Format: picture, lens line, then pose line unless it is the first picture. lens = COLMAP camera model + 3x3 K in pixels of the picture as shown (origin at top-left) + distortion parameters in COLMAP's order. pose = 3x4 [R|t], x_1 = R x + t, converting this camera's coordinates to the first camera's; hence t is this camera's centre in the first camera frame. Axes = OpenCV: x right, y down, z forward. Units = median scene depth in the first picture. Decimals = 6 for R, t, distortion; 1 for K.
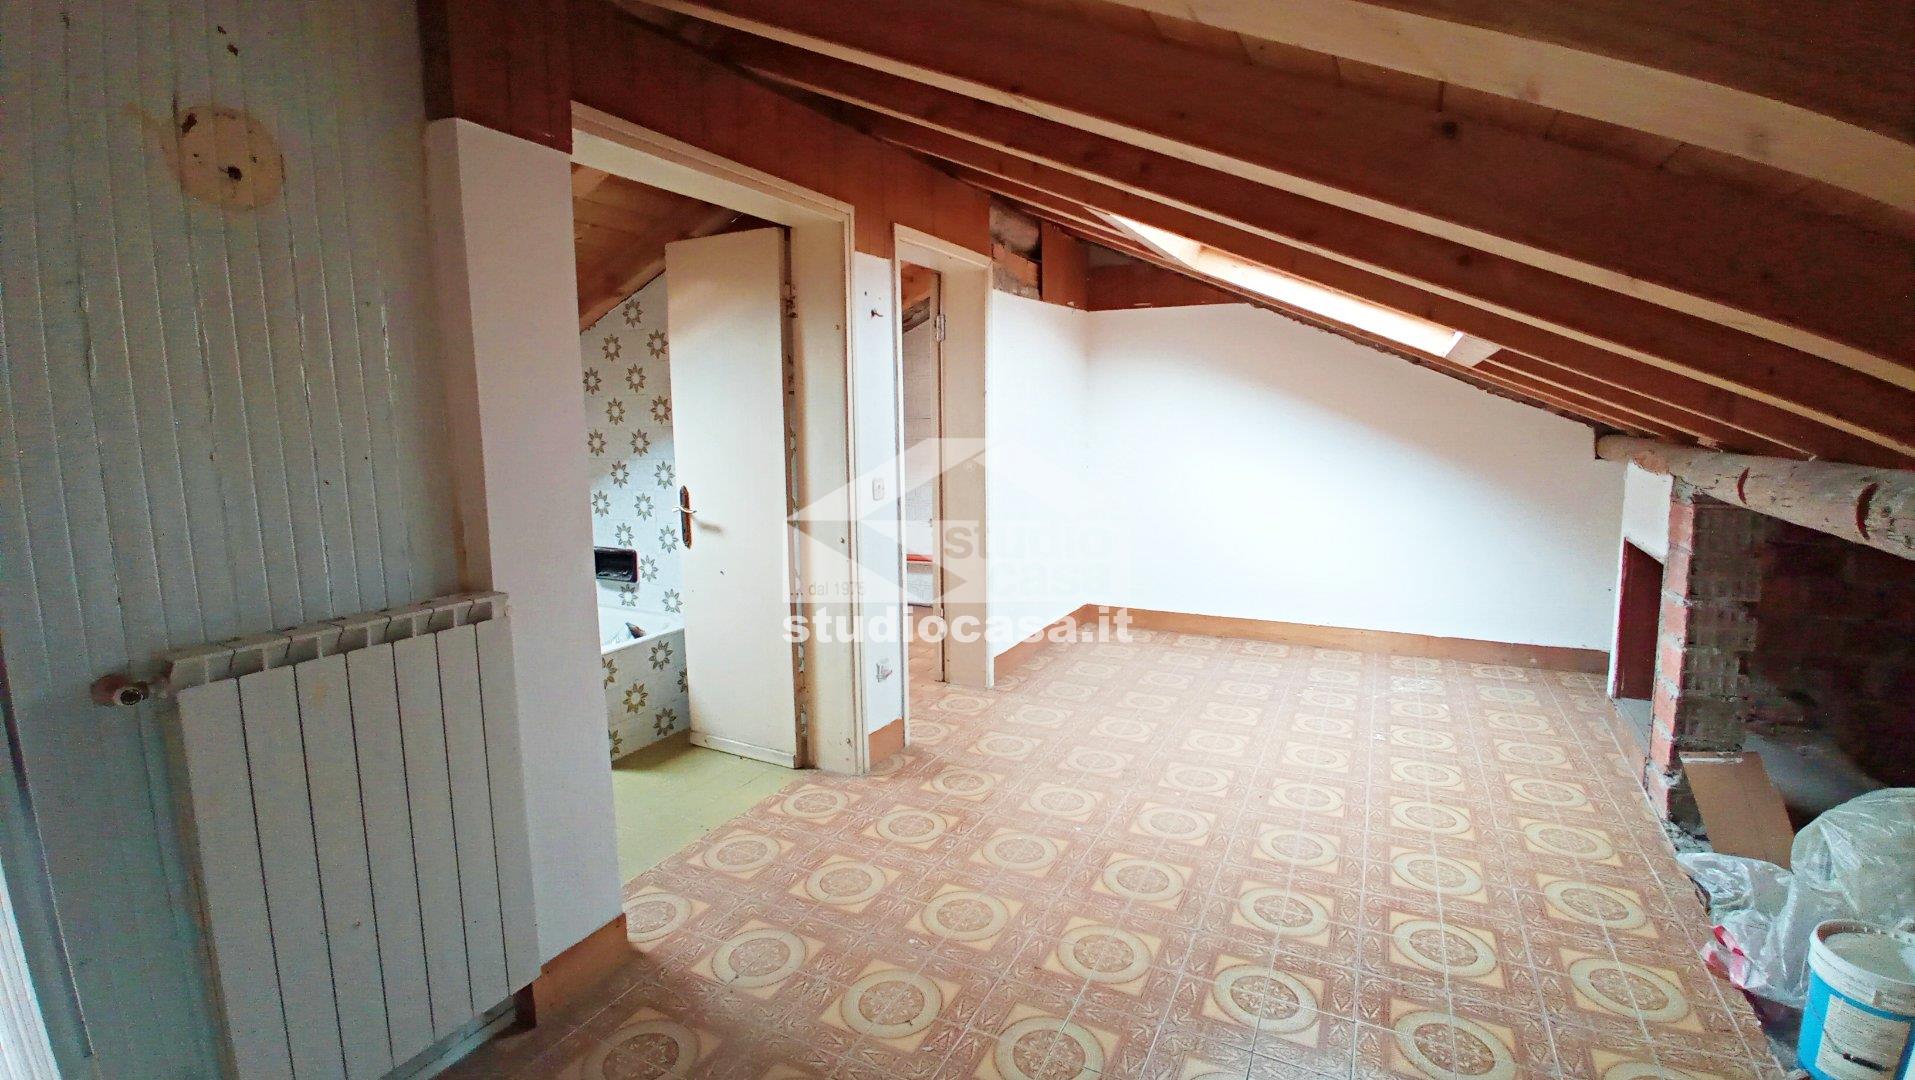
lens RADIAL K [[855.4, 0, 969.0], [0, 855.4, 528.5], [0, 0, 1]] dist [-0.033119, 0.002189]
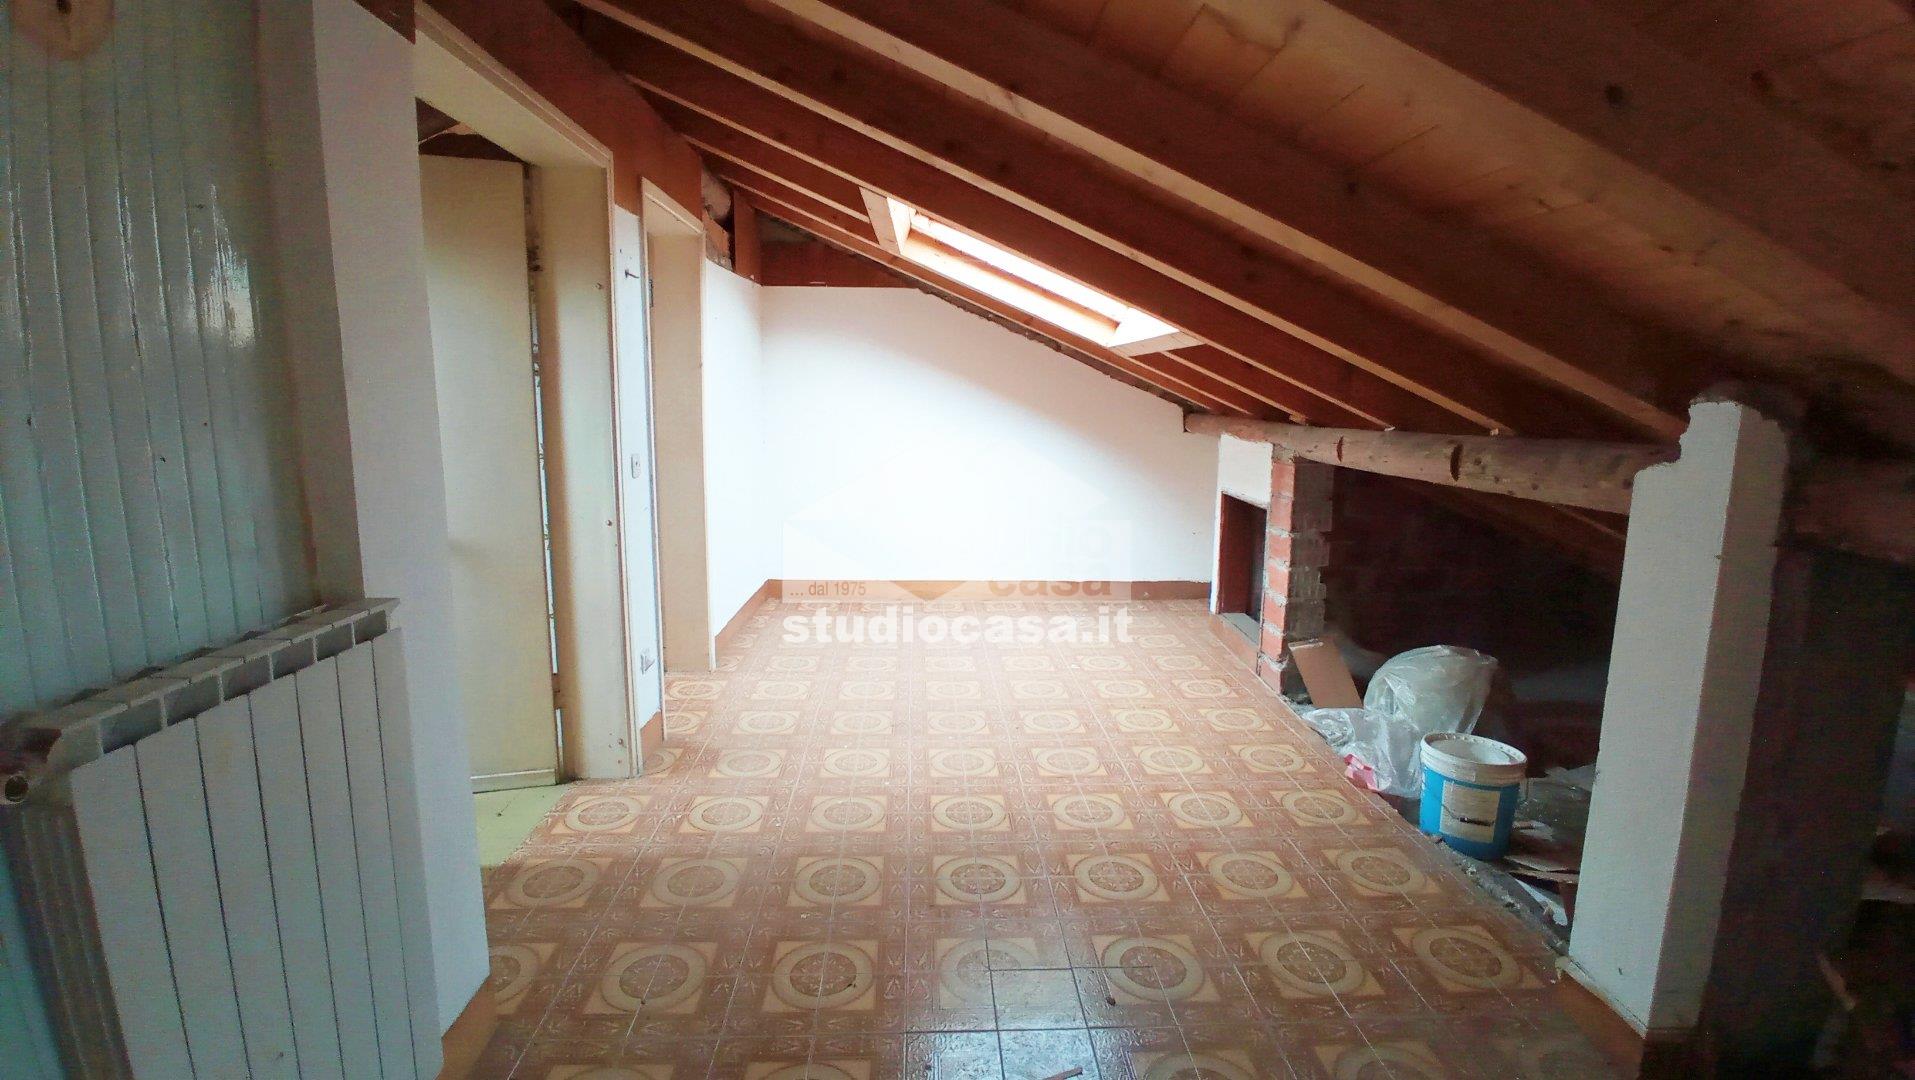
lens RADIAL K [[855.4, 0, 955.1], [0, 855.4, 524.3], [0, 0, 1]] dist [-0.033119, 0.002189]
pose [[0.872241, -0.052025, 0.486301, -0.309612], [0.041982, 0.998621, 0.031534, 0.002987], [-0.487270, -0.007090, 0.873222, 0.039969]]
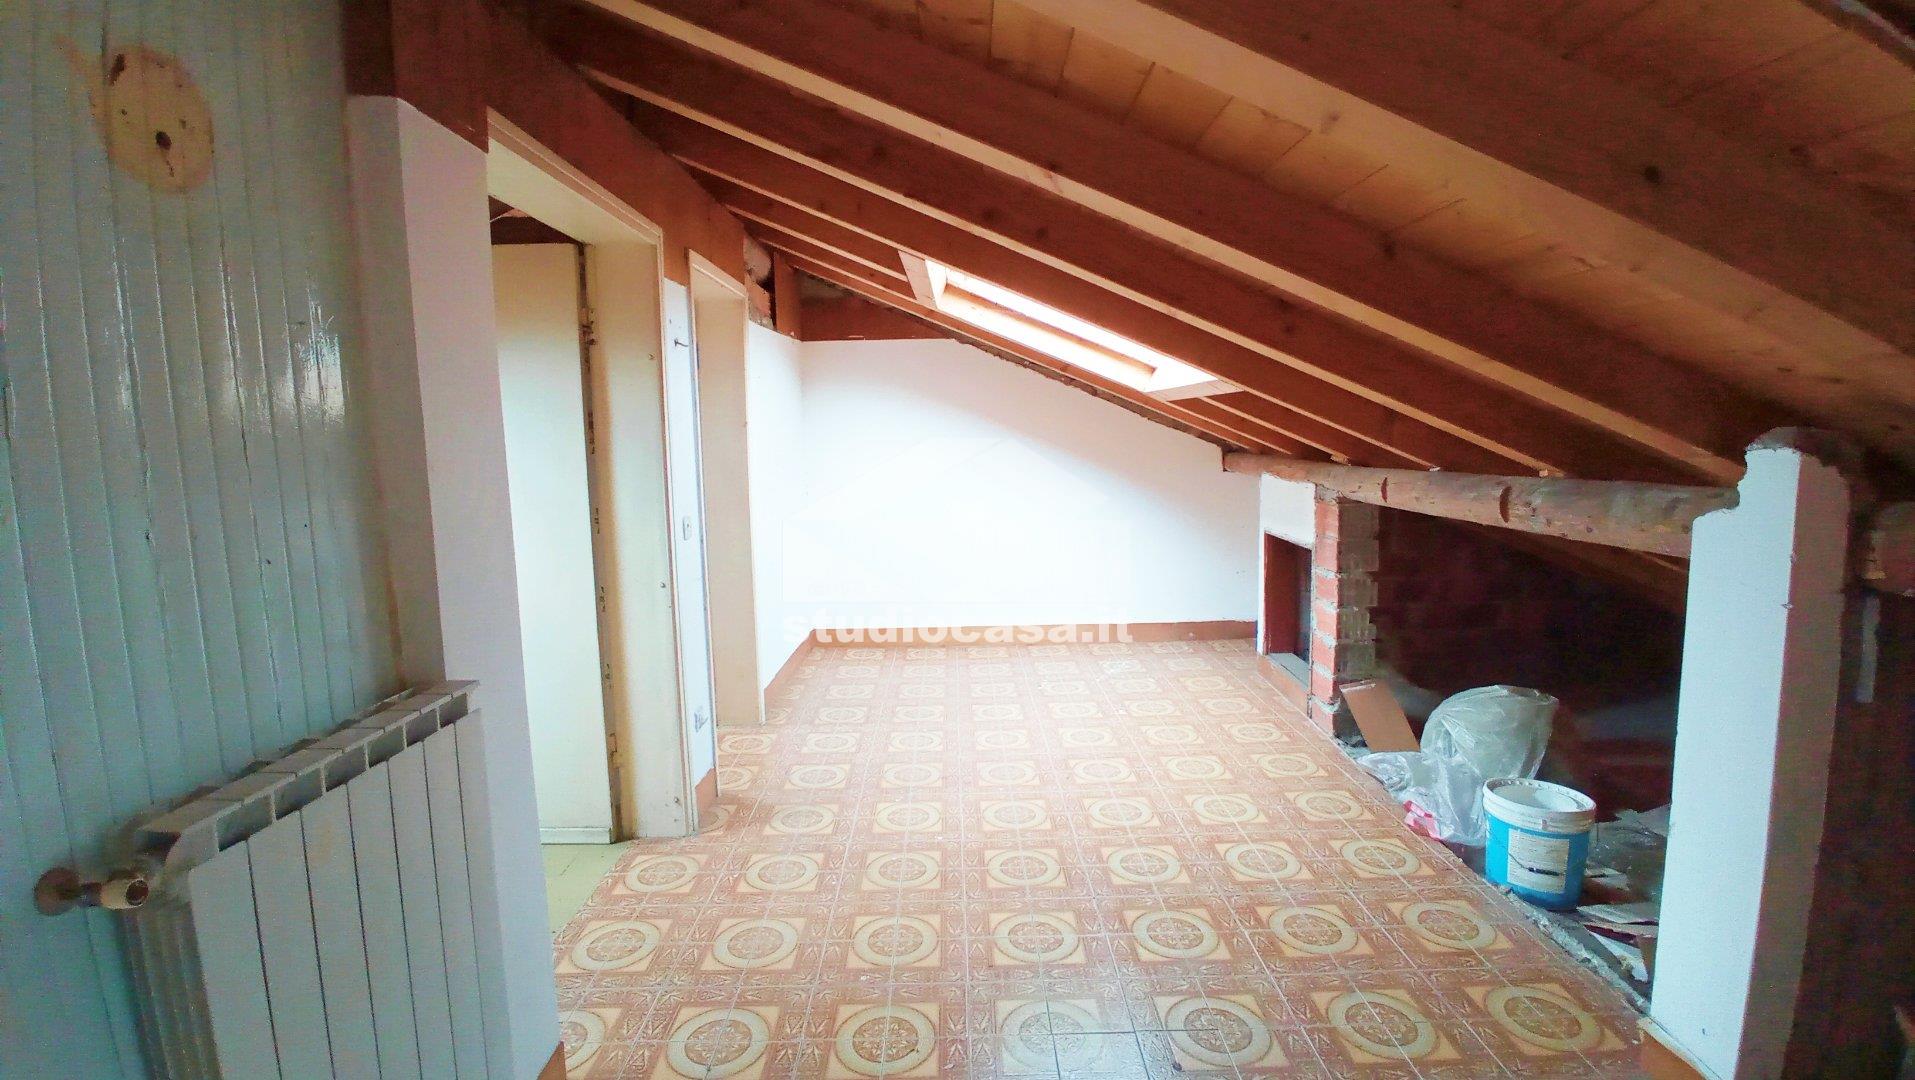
lens RADIAL K [[855.4, 0, 955.1], [0, 855.4, 522.8], [0, 0, 1]] dist [-0.033119, 0.002189]
pose [[0.890450, -0.055029, 0.451742, -0.325018], [0.068851, 0.997526, -0.014202, -0.021109], [-0.449843, 0.043749, 0.892035, 0.034055]]
